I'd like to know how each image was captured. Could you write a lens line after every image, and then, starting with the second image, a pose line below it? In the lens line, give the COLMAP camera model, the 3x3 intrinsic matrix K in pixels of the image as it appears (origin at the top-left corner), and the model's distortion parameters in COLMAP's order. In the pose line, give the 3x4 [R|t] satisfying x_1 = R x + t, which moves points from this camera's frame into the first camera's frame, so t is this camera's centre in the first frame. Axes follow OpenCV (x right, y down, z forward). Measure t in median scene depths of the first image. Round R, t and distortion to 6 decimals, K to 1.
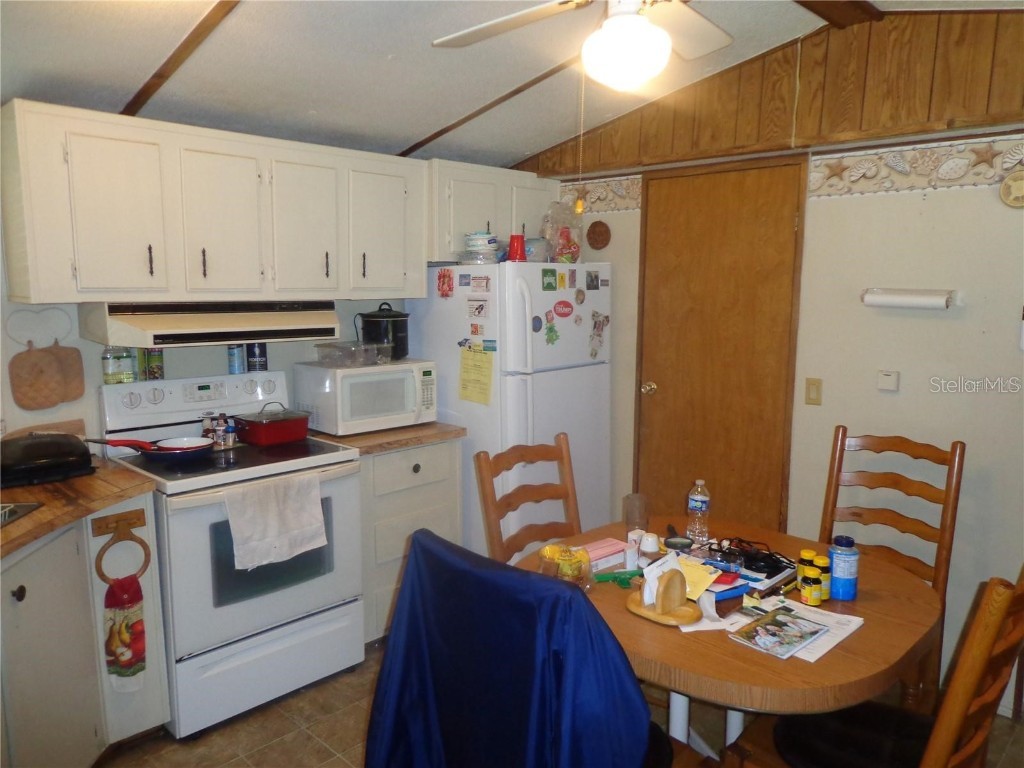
lens RADIAL K [[759.9, 0, 521.2], [0, 759.9, 378.5], [0, 0, 1]] dist [0.000644, 0.025156]
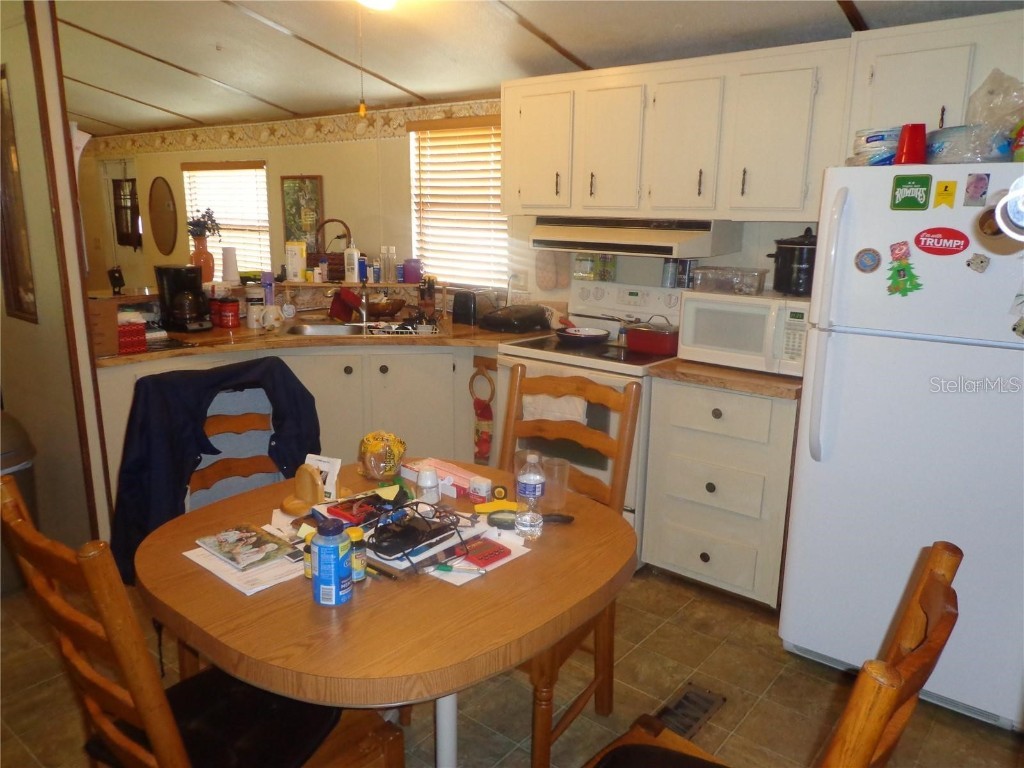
lens RADIAL K [[750.1, 0, 512.1], [0, 750.1, 391.9], [0, 0, 1]] dist [-0.010315, -0.001979]
pose [[0.085605, 0.225841, -0.970396, 0.705701], [-0.143300, 0.966635, 0.212324, -0.059180], [0.985970, 0.120882, 0.115112, 0.679319]]
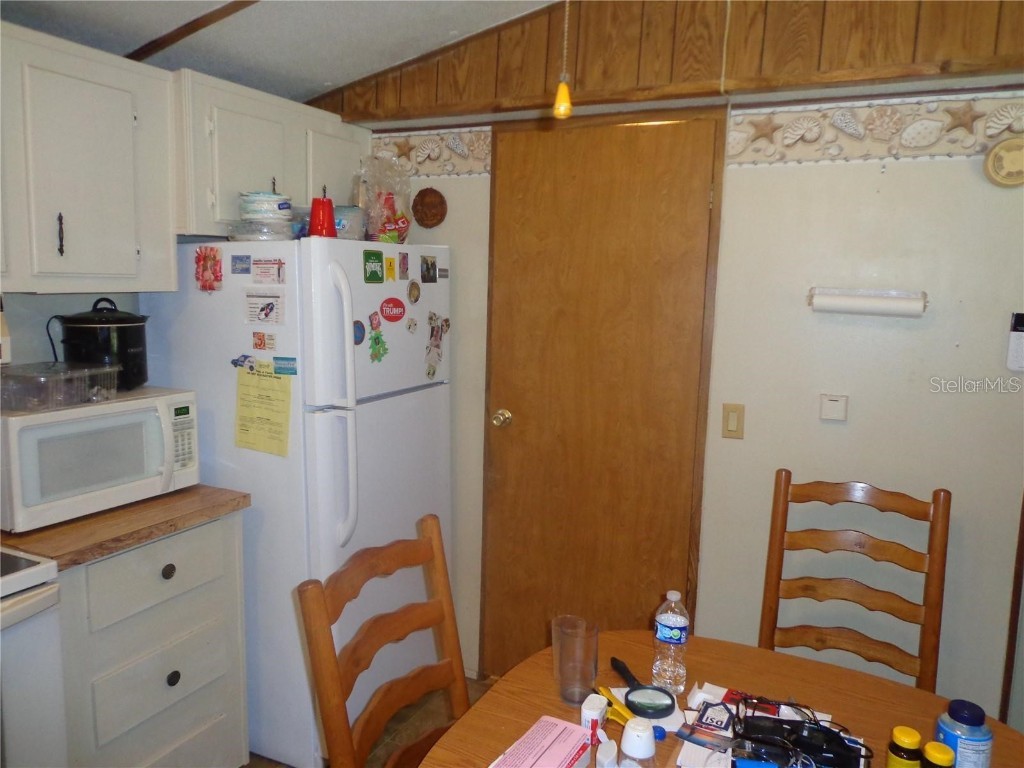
lens RADIAL K [[751.5, 0, 510.4], [0, 751.5, 381.4], [0, 0, 1]] dist [-0.006611, 0.026565]
pose [[0.952570, -0.023421, 0.303418, -0.057461], [0.019216, 0.999674, 0.016837, -0.040214], [-0.303713, -0.010208, 0.952709, 0.352964]]
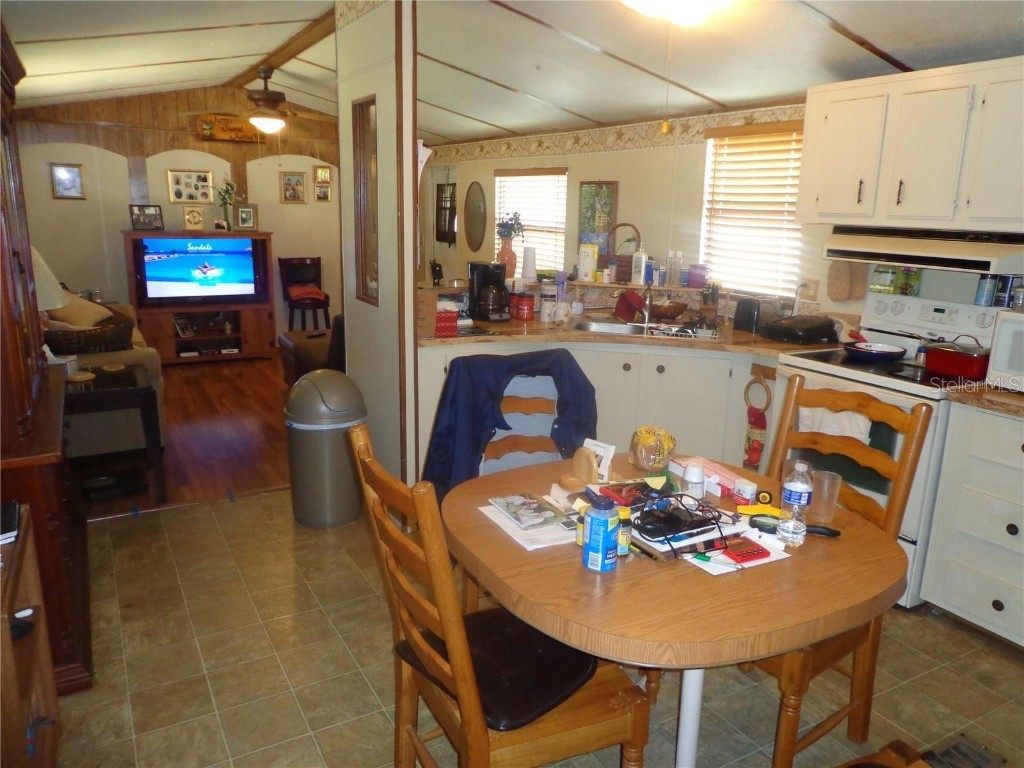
lens RADIAL K [[759.9, 0, 521.2], [0, 759.9, 378.5], [0, 0, 1]] dist [0.000644, 0.025156]
pose [[-0.268782, 0.197268, -0.942784, 0.764047], [-0.154230, 0.957359, 0.244288, -0.066941], [0.950773, 0.211066, -0.226896, 0.679919]]
